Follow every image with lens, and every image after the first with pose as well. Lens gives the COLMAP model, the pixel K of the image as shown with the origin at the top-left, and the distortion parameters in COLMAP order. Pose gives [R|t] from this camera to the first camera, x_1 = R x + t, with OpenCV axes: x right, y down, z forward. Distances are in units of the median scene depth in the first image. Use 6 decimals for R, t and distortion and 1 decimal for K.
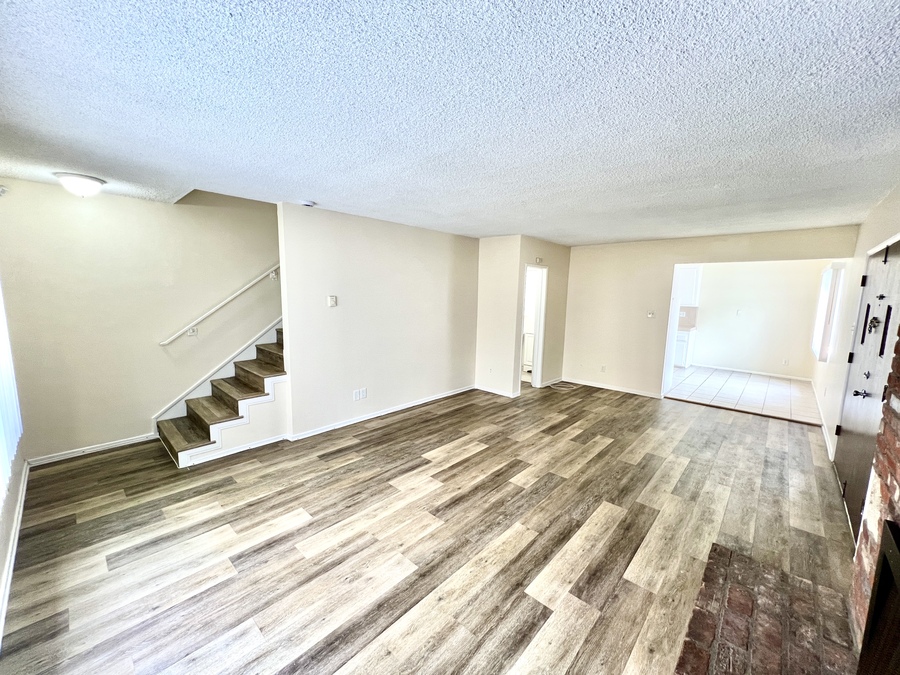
lens RADIAL K [[361.2, 0, 451.9], [0, 361.2, 344.3], [0, 0, 1]] dist [-0.003298, 0.000966]
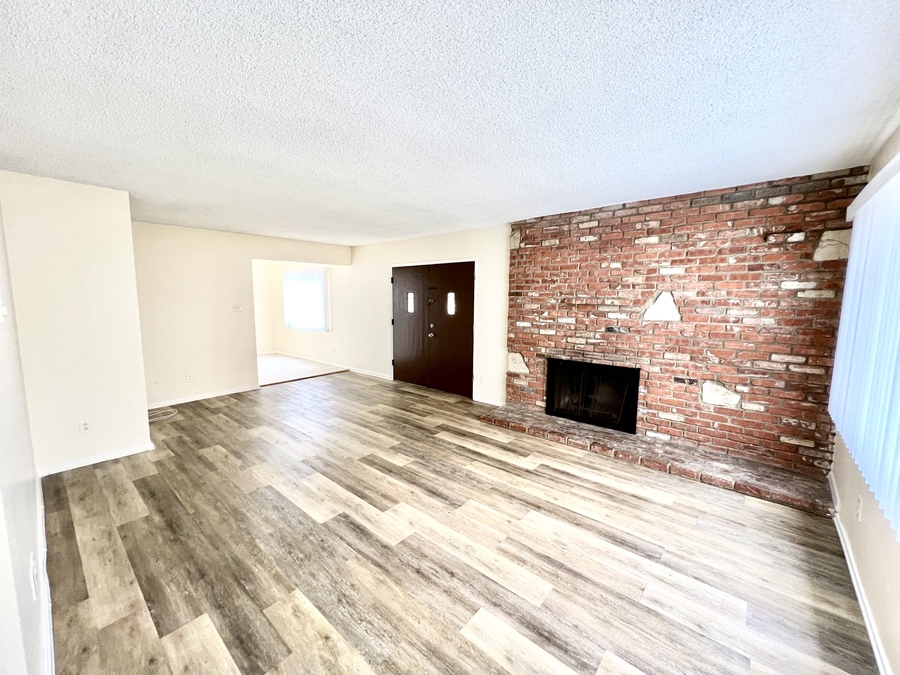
lens RADIAL K [[361.8, 0, 450.7], [0, 361.8, 339.5], [0, 0, 1]] dist [-0.001945, 0.001009]
pose [[-0.036374, -0.139631, 0.989535, -0.811519], [0.141289, 0.979526, 0.143412, -0.105809], [-0.989300, 0.145027, -0.015901, 0.809566]]
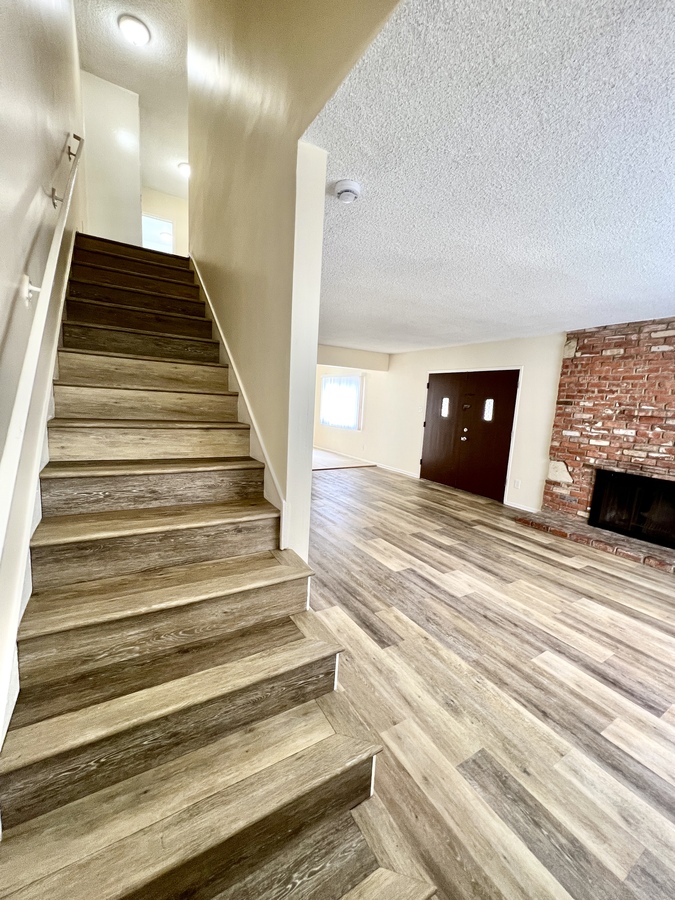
lens RADIAL K [[361.2, 0, 335.6], [0, 361.2, 452.2], [0, 0, 1]] dist [-0.003298, 0.000966]
pose [[0.275492, -0.143682, 0.950505, -1.029877], [0.095046, 0.987993, 0.121801, -0.109026], [-0.956593, 0.056787, 0.285841, 0.982989]]
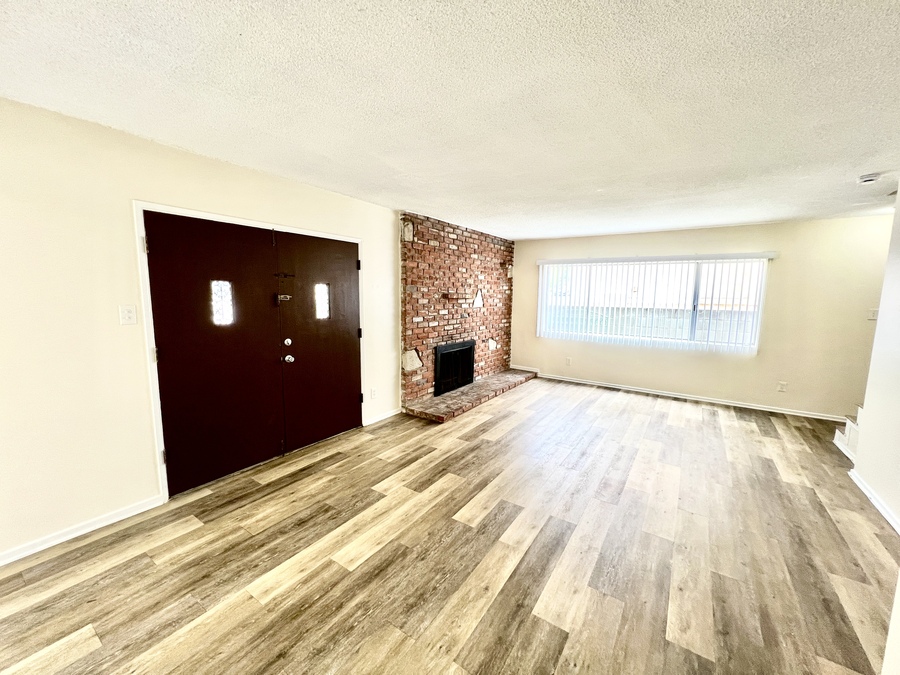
lens RADIAL K [[361.8, 0, 452.9], [0, 361.8, 338.0], [0, 0, 1]] dist [-0.001945, 0.001009]
pose [[-0.987546, -0.015907, -0.156524, 0.699010], [-0.056941, 0.963568, 0.261333, -0.231139], [0.146664, 0.266991, -0.952473, 1.903857]]
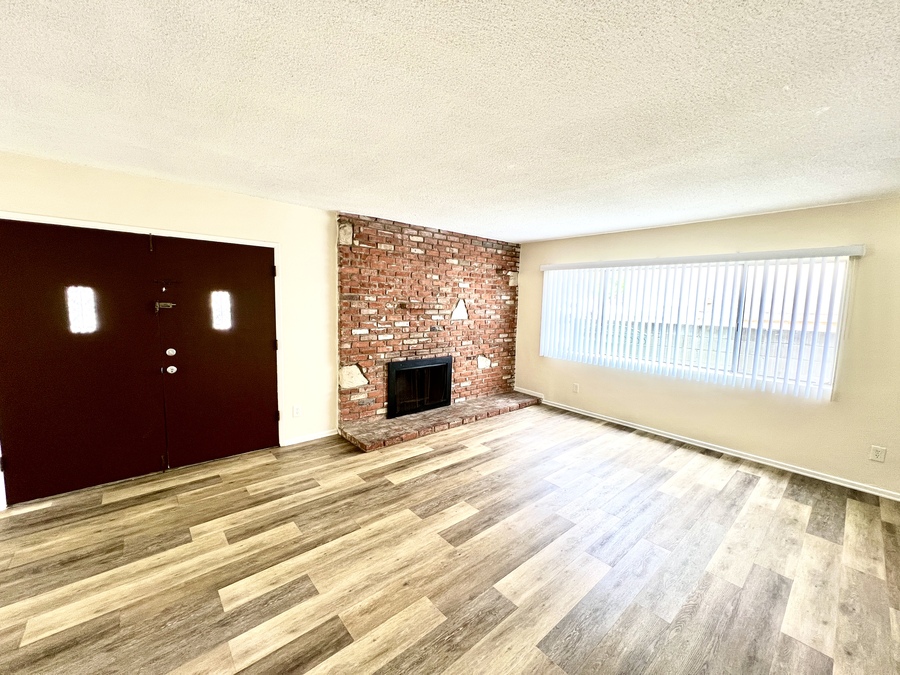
lens RADIAL K [[361.8, 0, 452.5], [0, 361.8, 338.4], [0, 0, 1]] dist [-0.001945, 0.001009]
pose [[-0.993608, -0.056481, 0.097736, 0.157419], [-0.030621, 0.968219, 0.248224, -0.225368], [-0.108649, 0.243644, -0.963760, 1.706543]]
